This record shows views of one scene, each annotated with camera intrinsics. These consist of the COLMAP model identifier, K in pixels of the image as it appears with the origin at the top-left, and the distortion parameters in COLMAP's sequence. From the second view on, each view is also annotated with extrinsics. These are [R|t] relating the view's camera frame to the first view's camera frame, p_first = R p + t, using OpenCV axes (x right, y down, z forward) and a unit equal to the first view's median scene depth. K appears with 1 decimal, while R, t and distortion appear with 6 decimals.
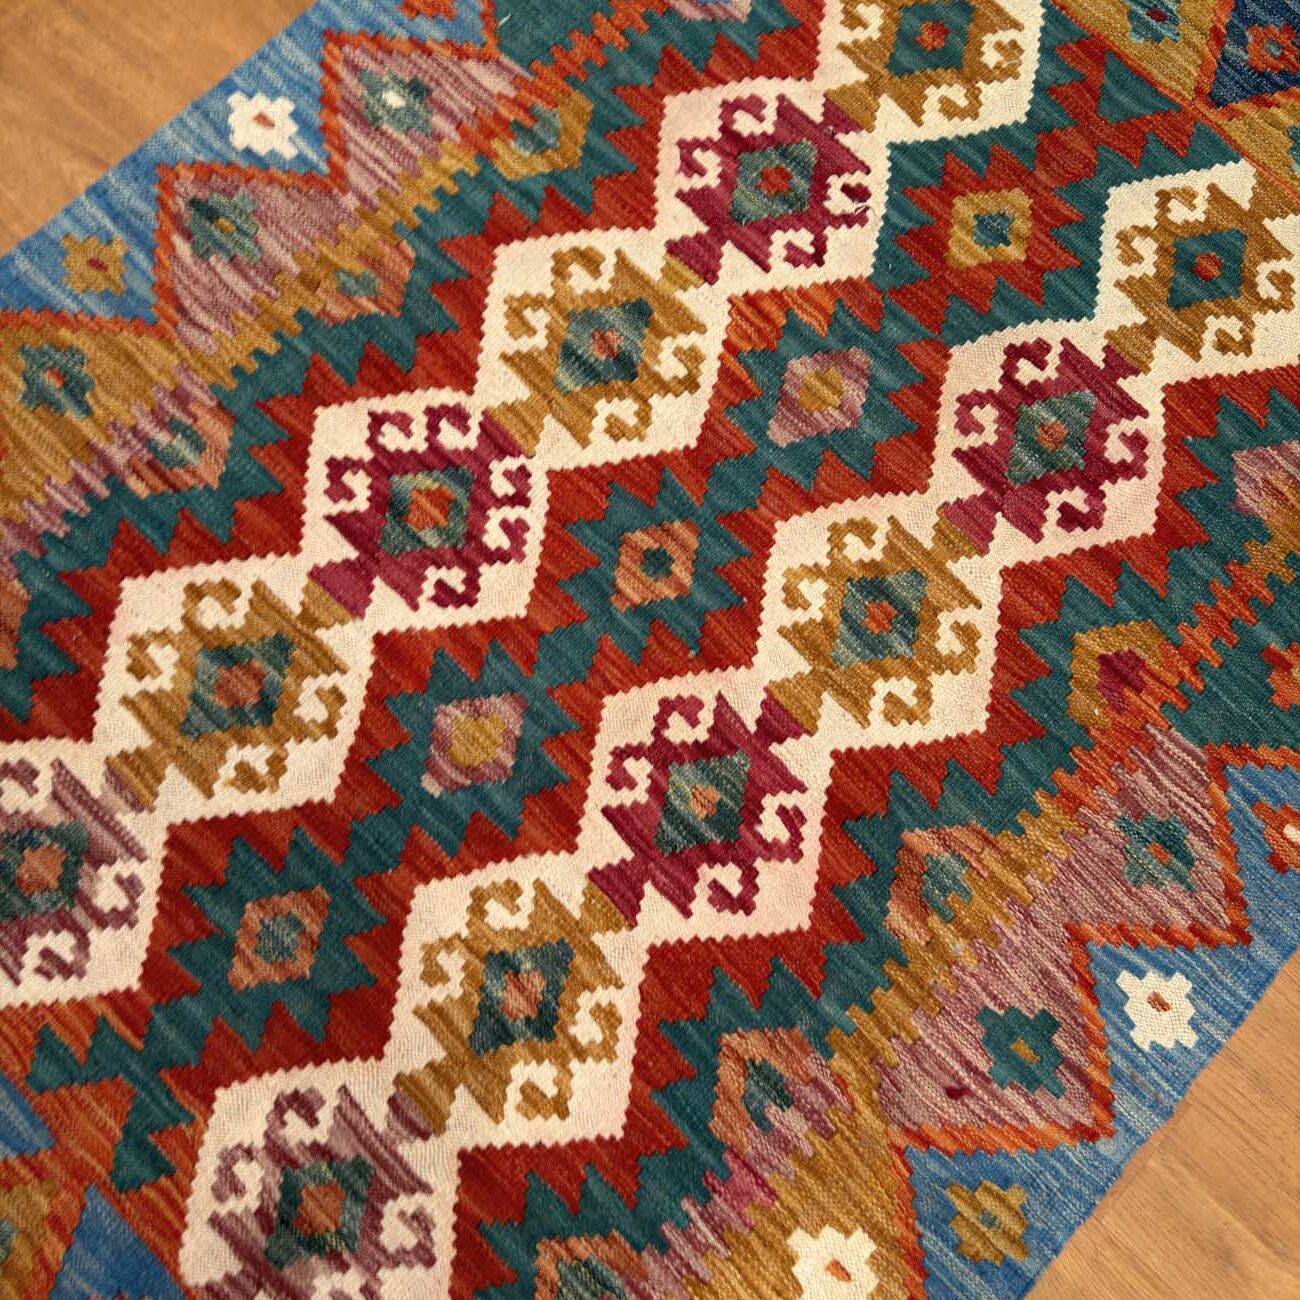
lens RADIAL K [[1379.8, 0, 649.9], [0, 1379.8, 652.3], [0, 0, 1]] dist [0.023148, 0.000000]
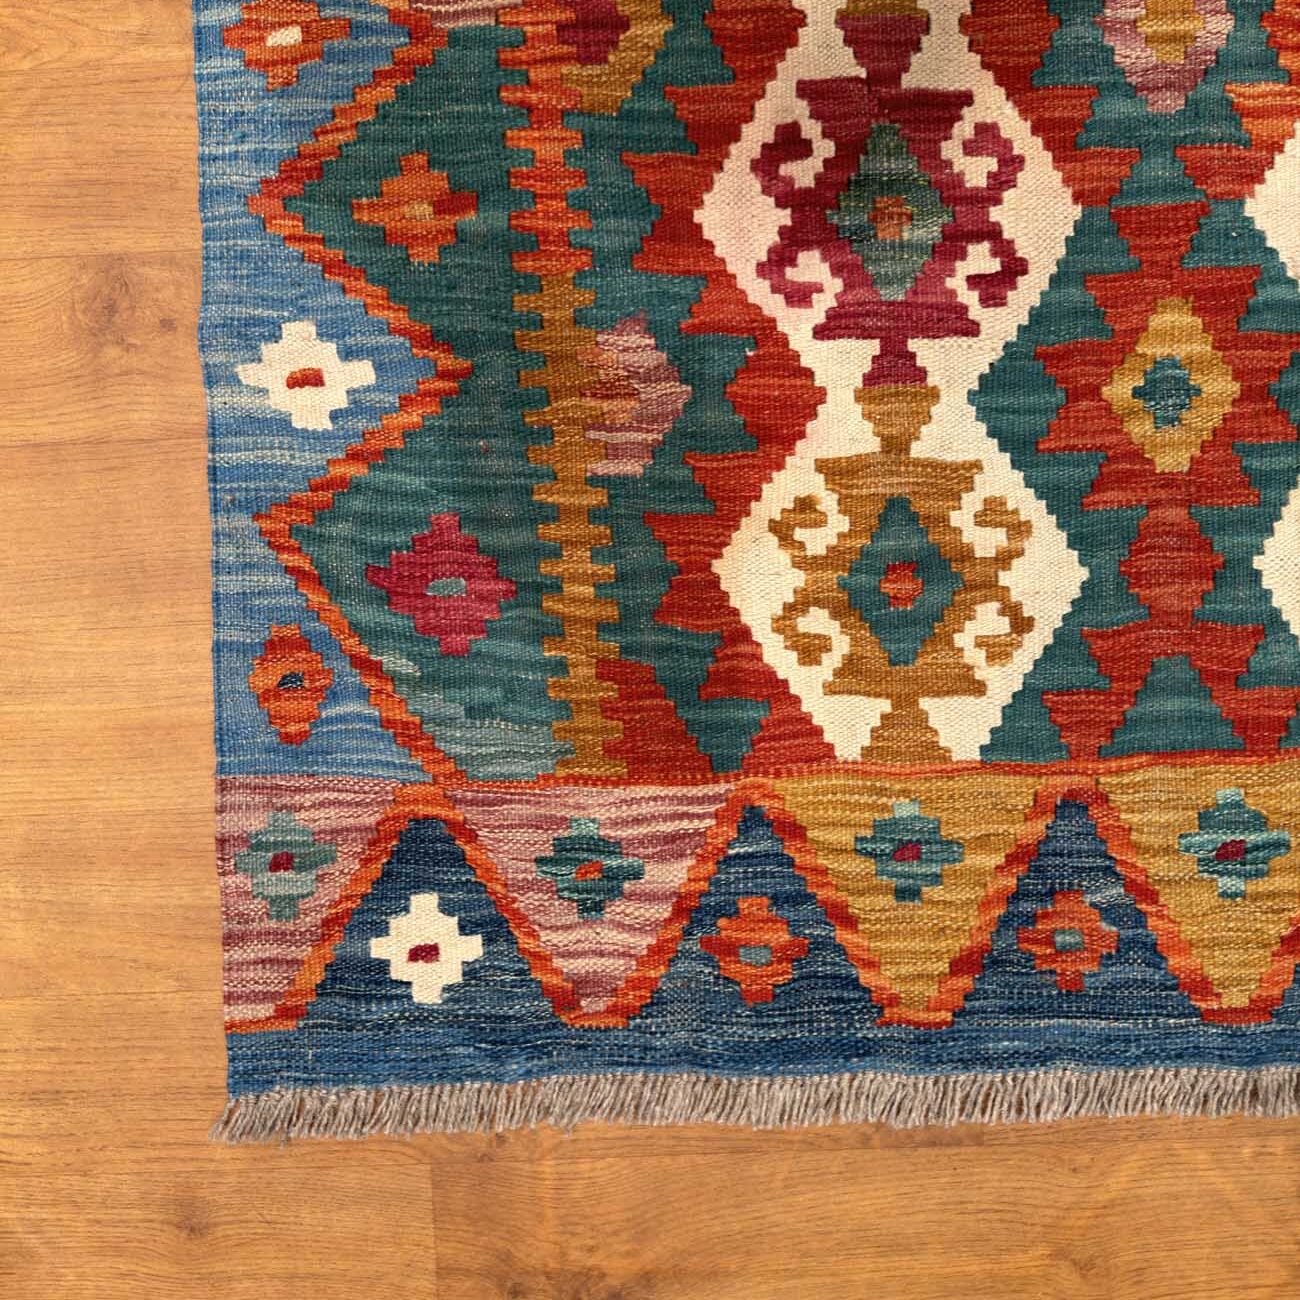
lens RADIAL K [[1379.8, 0, 649.3], [0, 1379.8, 650.6], [0, 0, 1]] dist [0.023148, 0.000000]
pose [[-0.707284, 0.706054, -0.035178, 0.538476], [-0.693501, -0.683337, 0.228270, -0.369940], [0.137133, 0.185848, 0.972962, 0.328680]]
